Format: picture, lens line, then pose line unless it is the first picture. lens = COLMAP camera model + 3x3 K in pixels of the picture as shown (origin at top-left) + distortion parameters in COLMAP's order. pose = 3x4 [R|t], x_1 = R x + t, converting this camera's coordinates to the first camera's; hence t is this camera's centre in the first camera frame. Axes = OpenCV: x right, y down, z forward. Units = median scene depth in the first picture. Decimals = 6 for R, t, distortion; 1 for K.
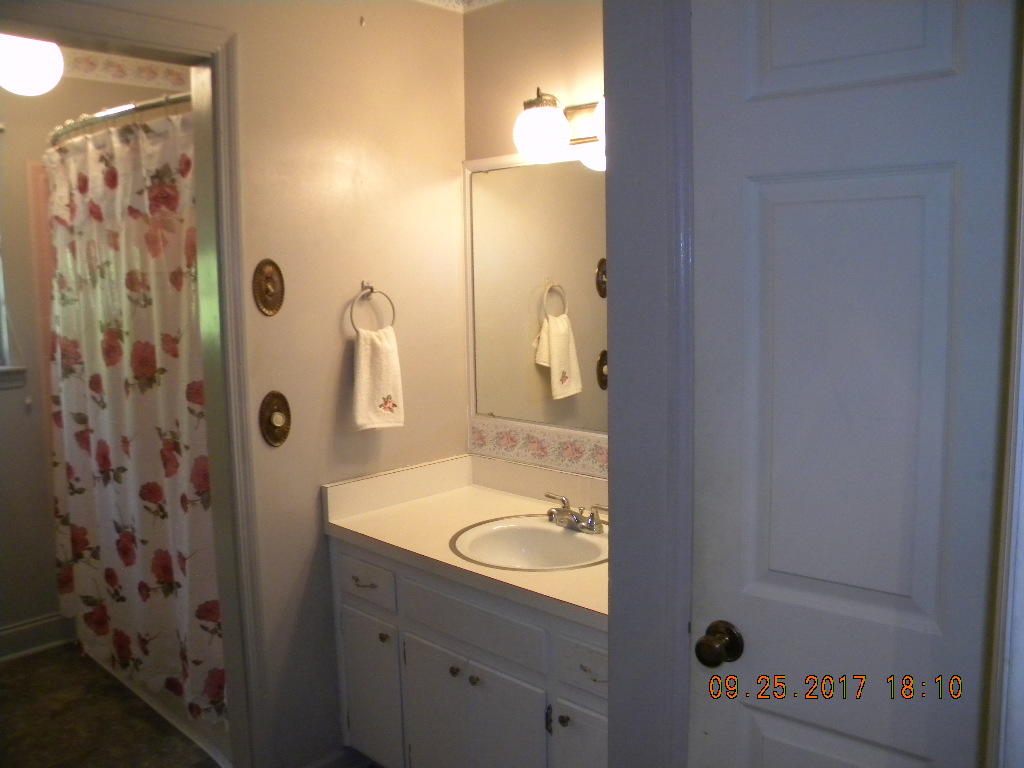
lens RADIAL K [[885.9, 0, 522.9], [0, 885.9, 378.8], [0, 0, 1]] dist [-0.195141, 0.193690]
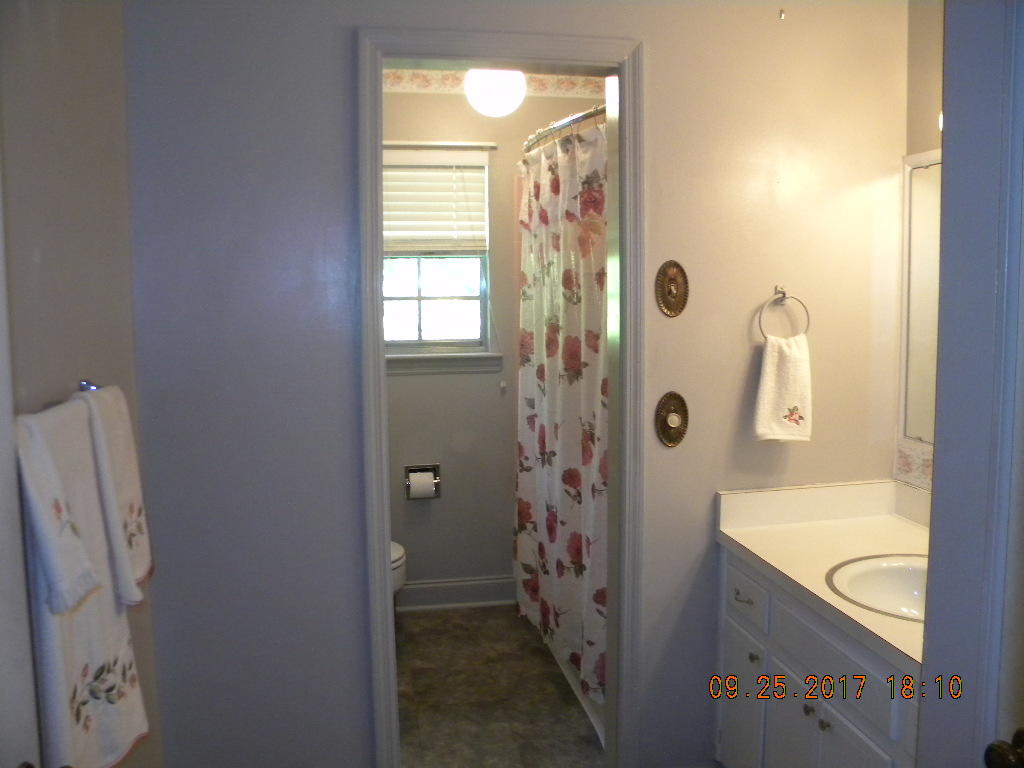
lens RADIAL K [[885.9, 0, 522.9], [0, 885.9, 378.8], [0, 0, 1]] dist [-0.195141, 0.193690]
pose [[0.812322, 0.072295, -0.578712, 0.148856], [-0.076356, 0.996929, 0.017361, -0.005014], [0.578190, 0.030085, 0.815347, 0.066046]]
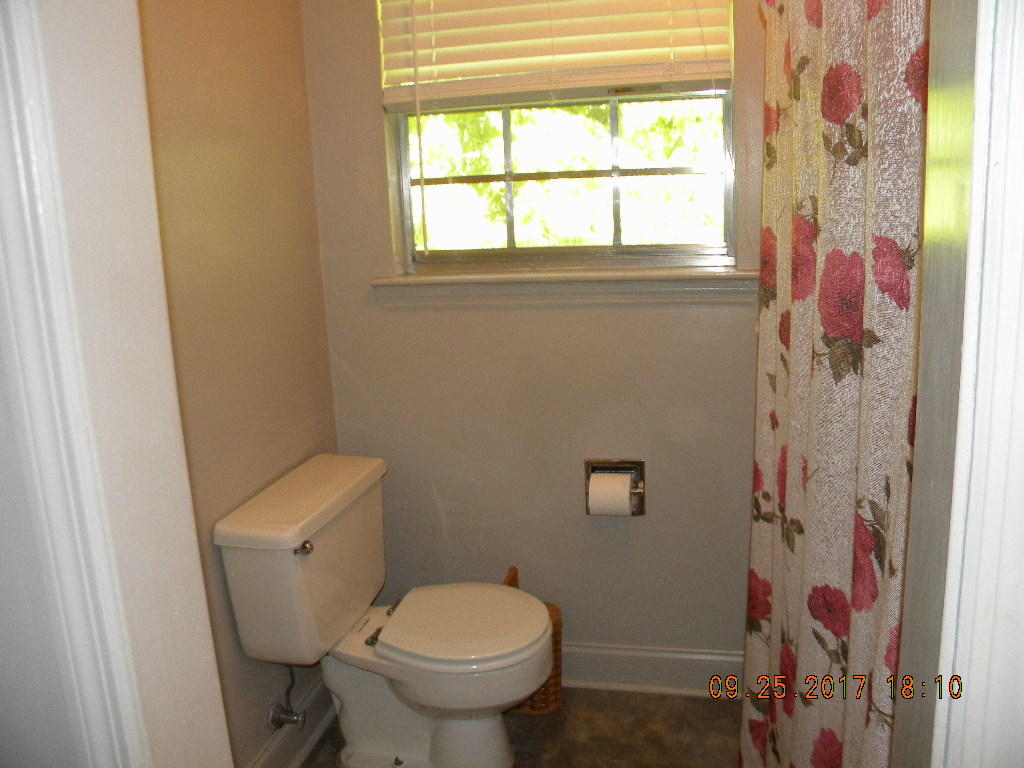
lens RADIAL K [[885.9, 0, 522.9], [0, 885.9, 378.8], [0, 0, 1]] dist [-0.195141, 0.193690]
pose [[0.525176, 0.179347, -0.831880, -0.184950], [-0.063765, 0.983085, 0.171690, -0.045044], [0.848601, -0.037122, 0.527729, 0.668702]]
